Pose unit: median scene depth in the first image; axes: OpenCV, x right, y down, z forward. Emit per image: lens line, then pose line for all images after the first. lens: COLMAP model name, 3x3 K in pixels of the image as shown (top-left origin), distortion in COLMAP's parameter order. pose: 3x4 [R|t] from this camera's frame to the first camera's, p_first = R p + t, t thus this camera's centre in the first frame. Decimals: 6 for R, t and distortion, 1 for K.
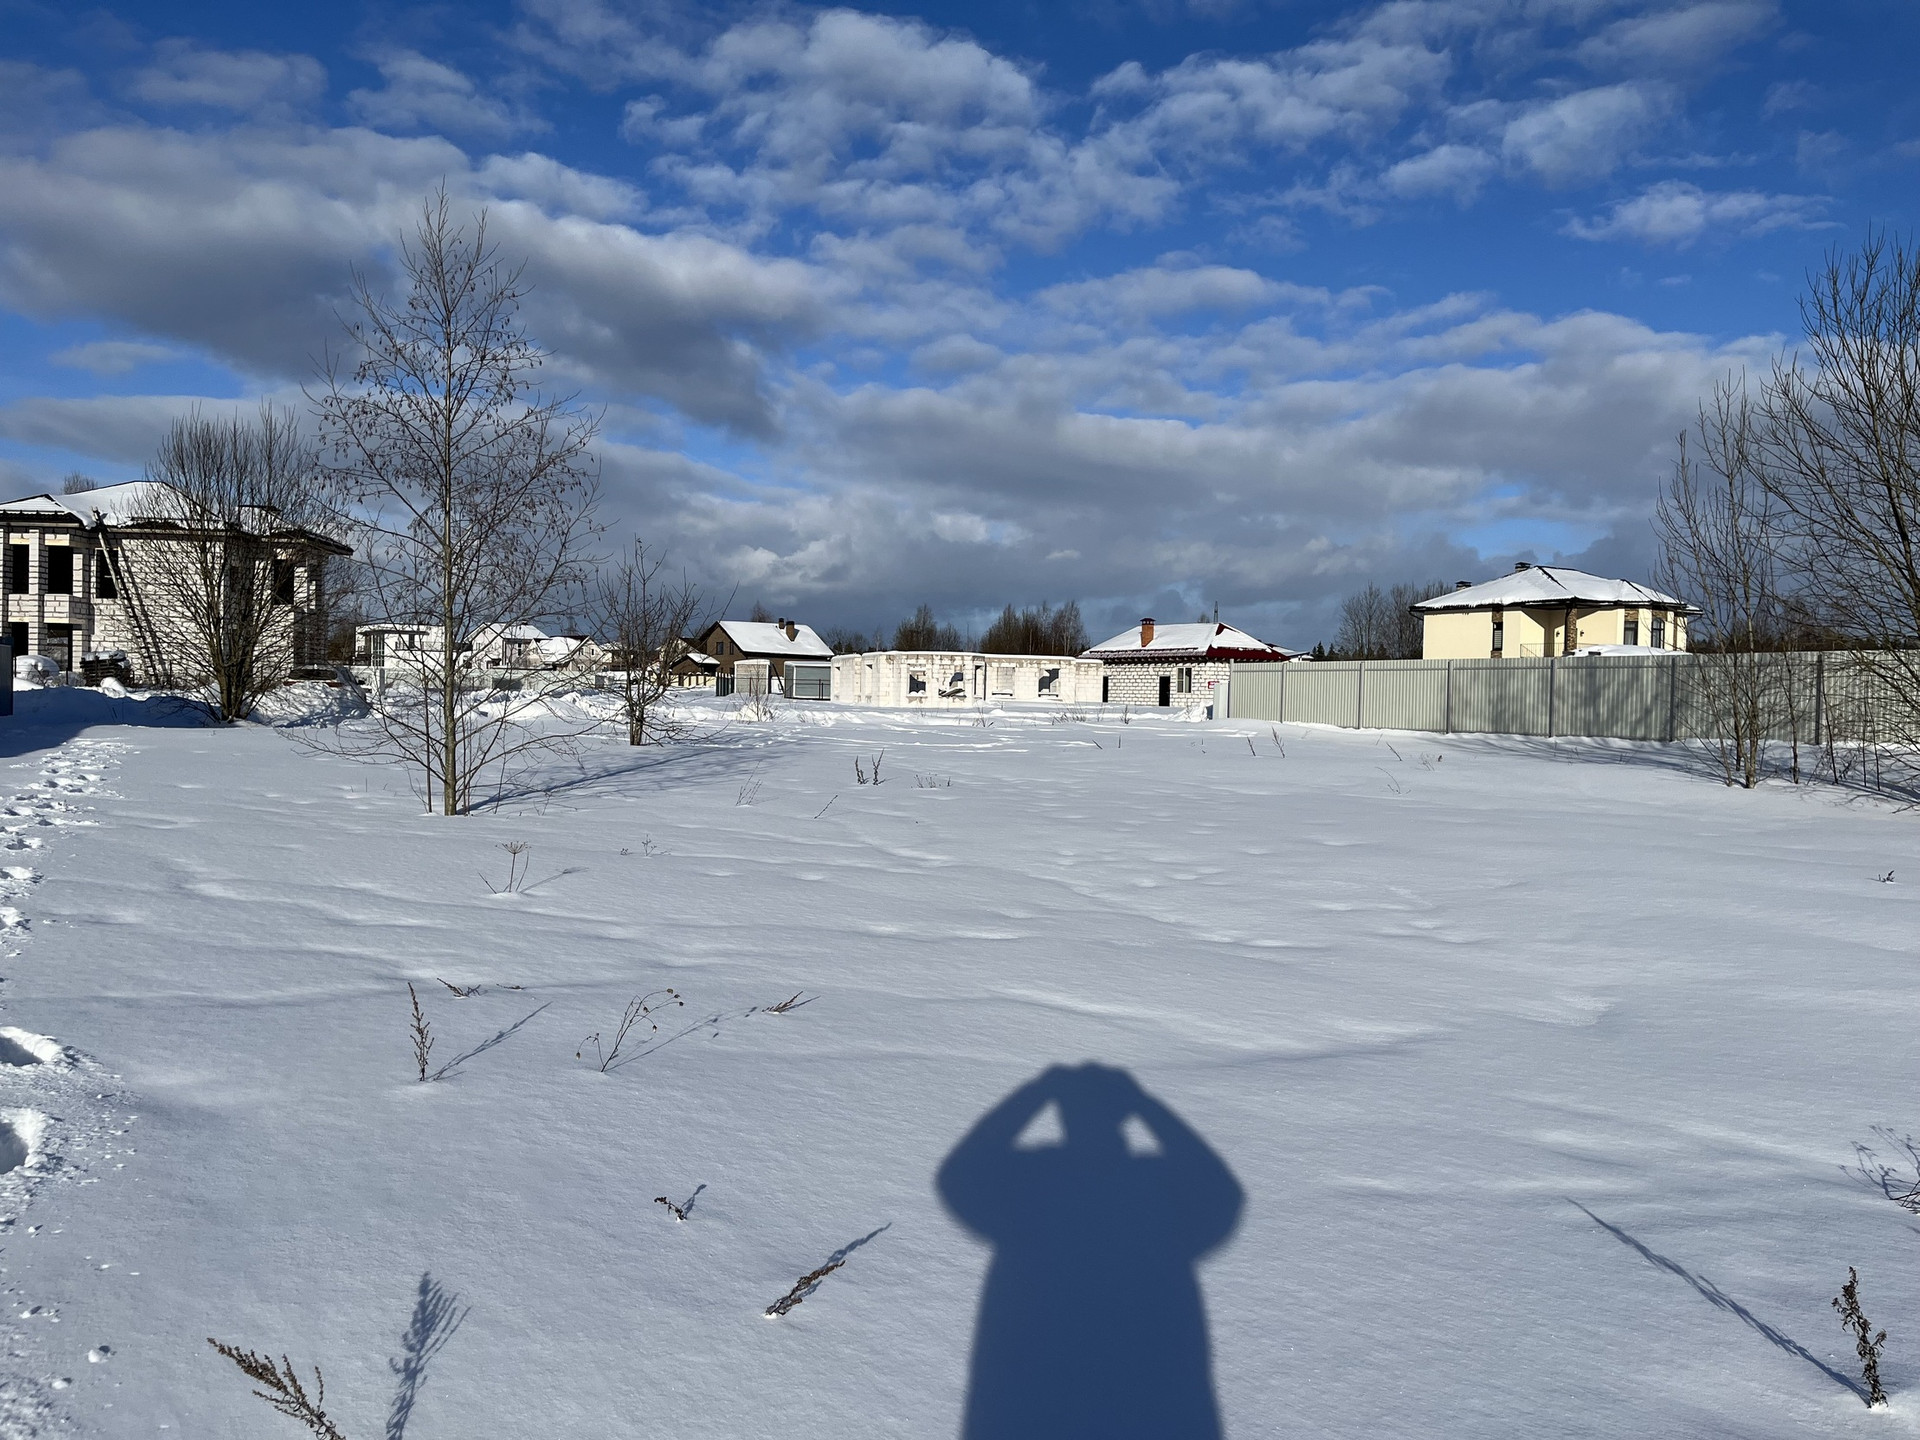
lens RADIAL K [[1445.8, 0, 960.3], [0, 1445.8, 727.0], [0, 0, 1]] dist [0.074909, -0.092379]
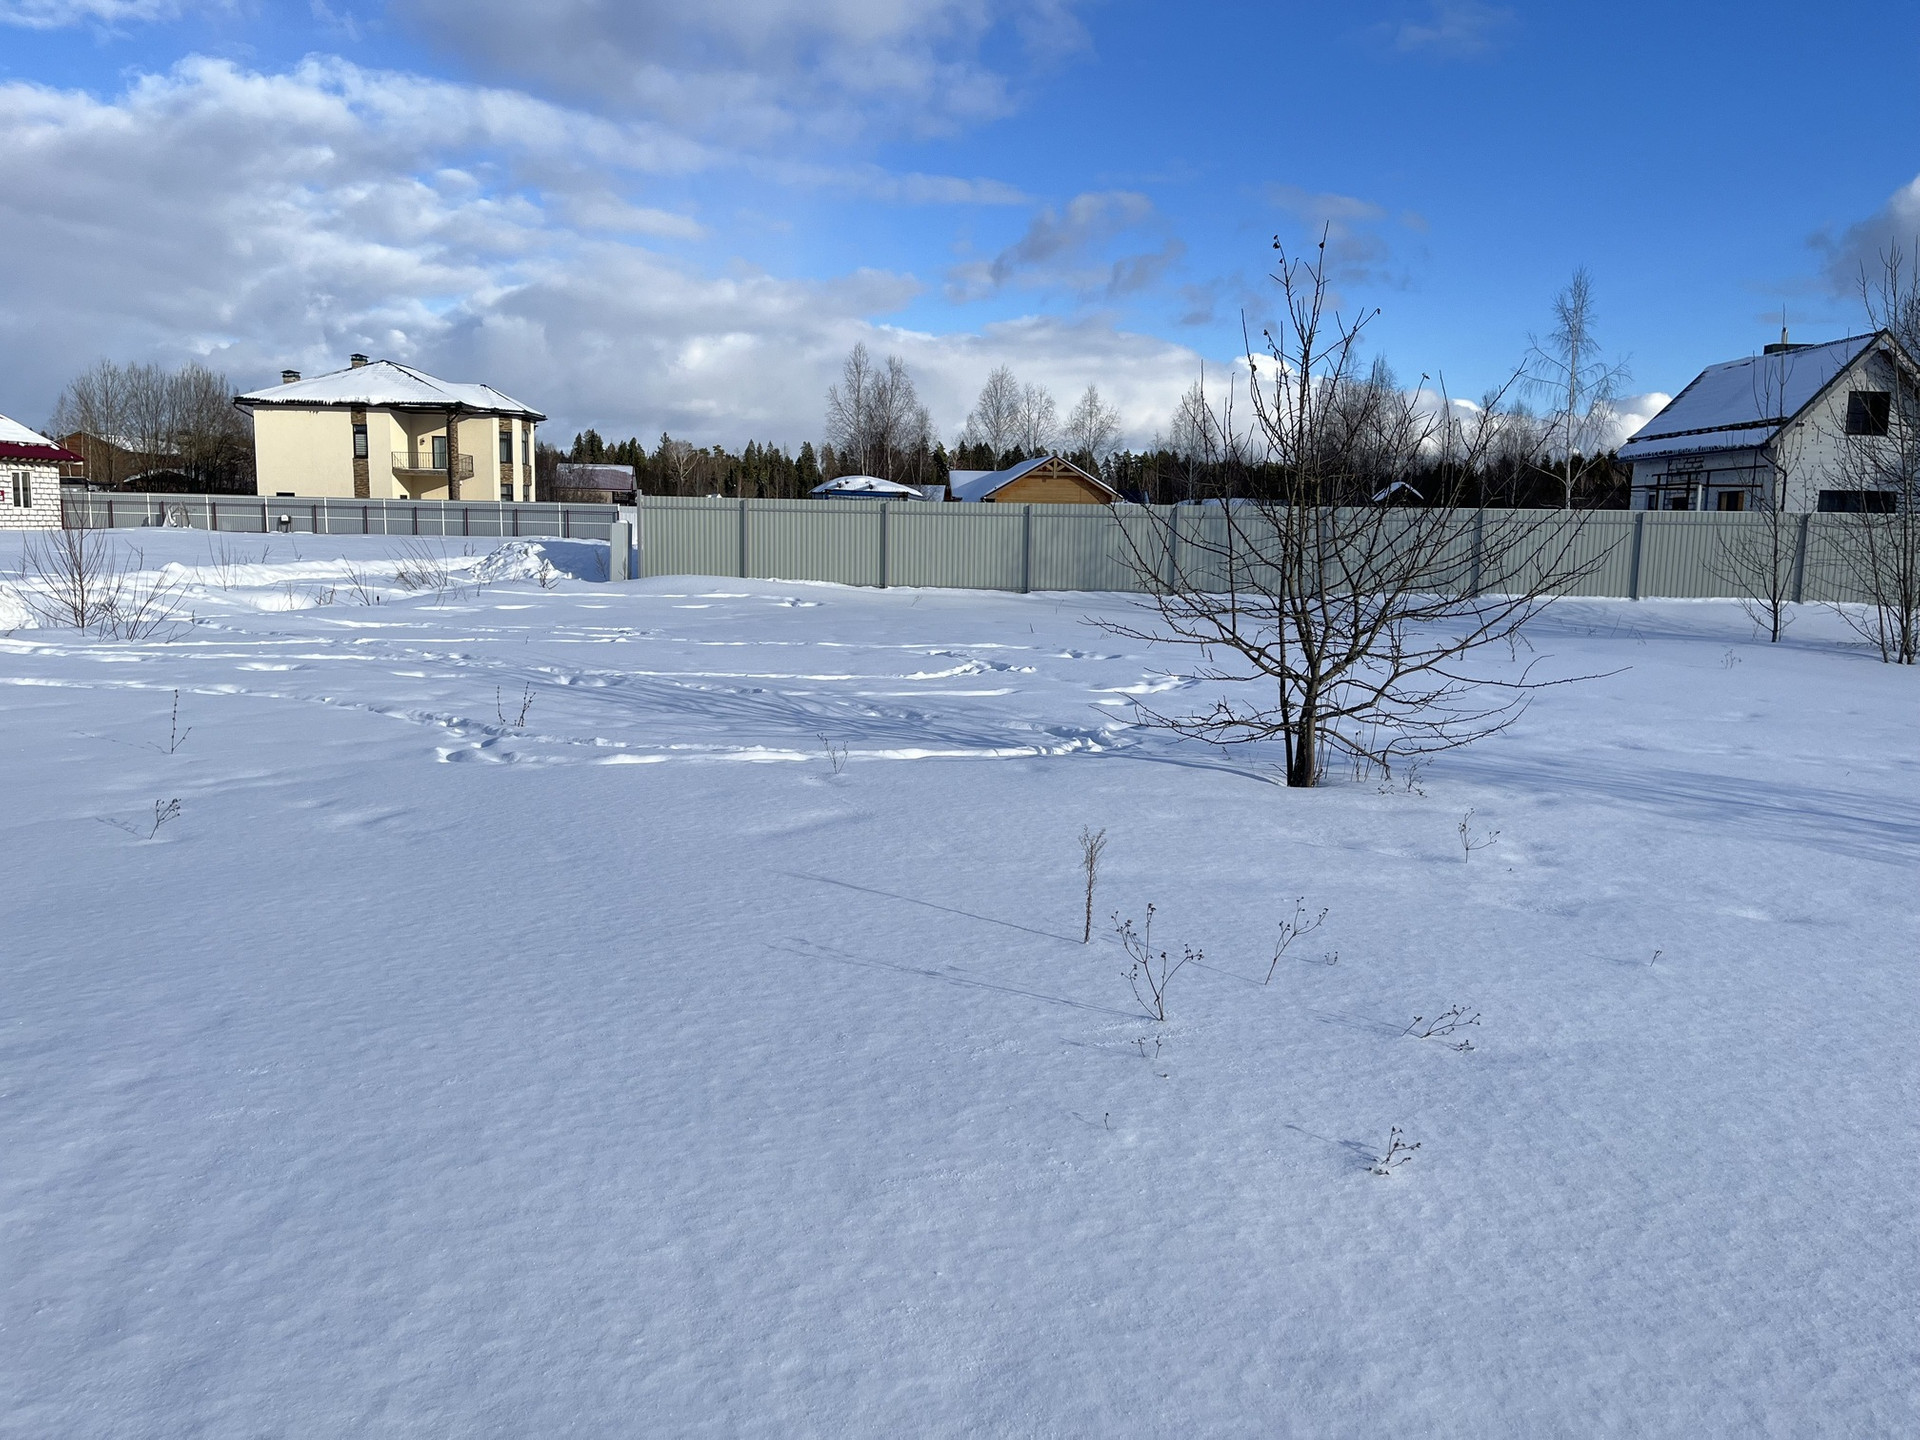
lens RADIAL K [[1445.8, 0, 963.8], [0, 1445.8, 725.6], [0, 0, 1]] dist [0.074909, -0.092379]
pose [[0.563440, -0.122965, 0.816954, -0.628572], [0.010245, 0.989825, 0.141920, -0.062156], [-0.826093, -0.071594, 0.558967, 0.889871]]
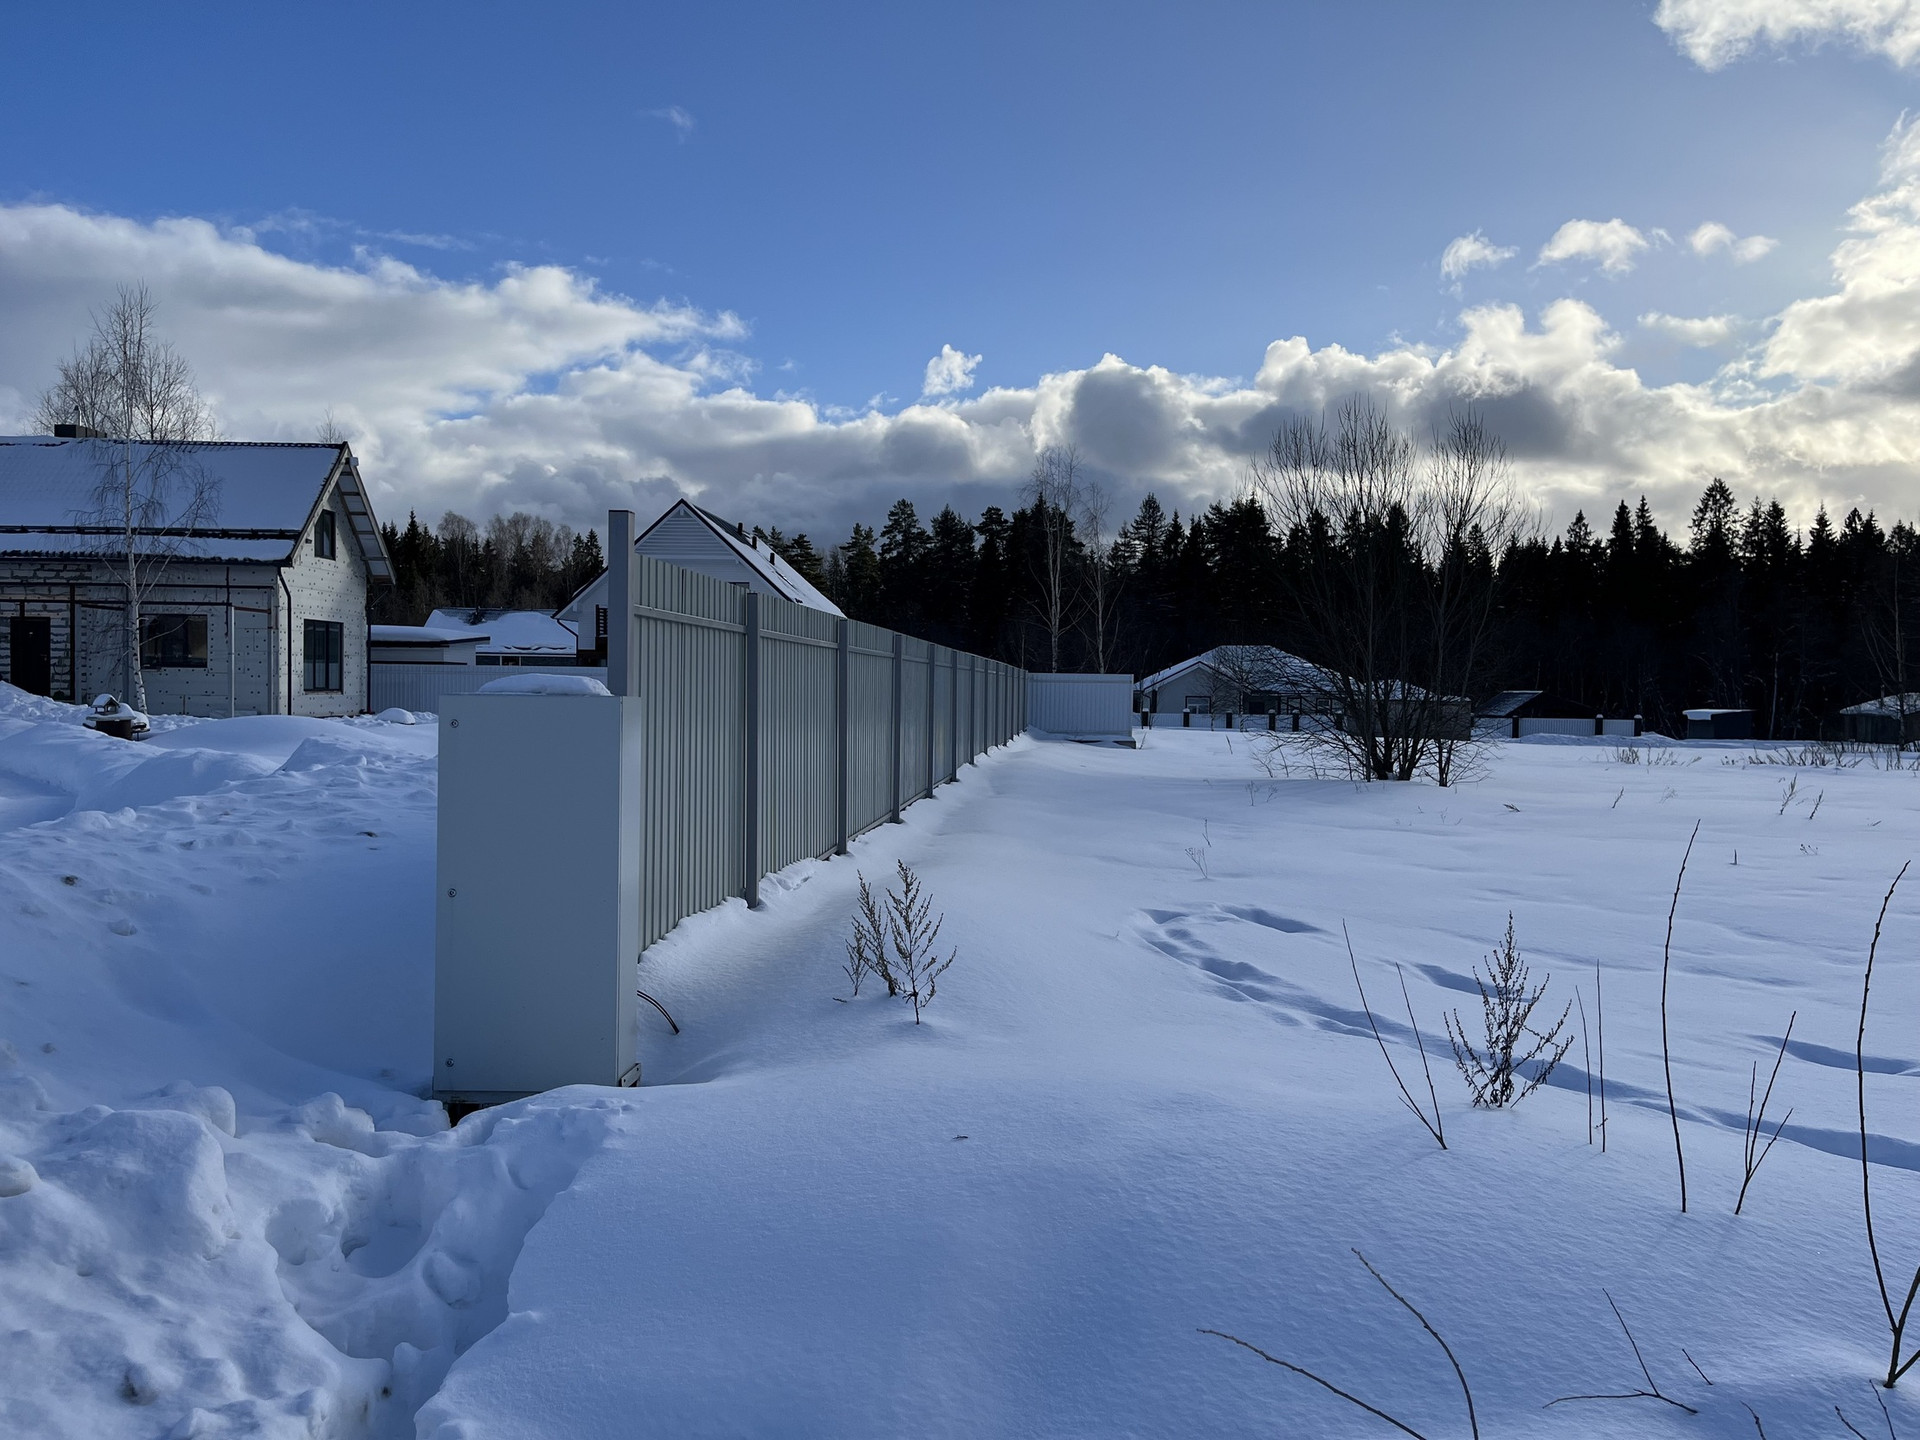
lens RADIAL K [[1445.8, 0, 953.5], [0, 1445.8, 748.0], [0, 0, 1]] dist [0.074909, -0.092379]
pose [[-0.832563, -0.055979, 0.551095, 0.161190], [-0.020766, 0.997335, 0.069935, -0.067473], [-0.553542, 0.046782, -0.831507, 2.135056]]
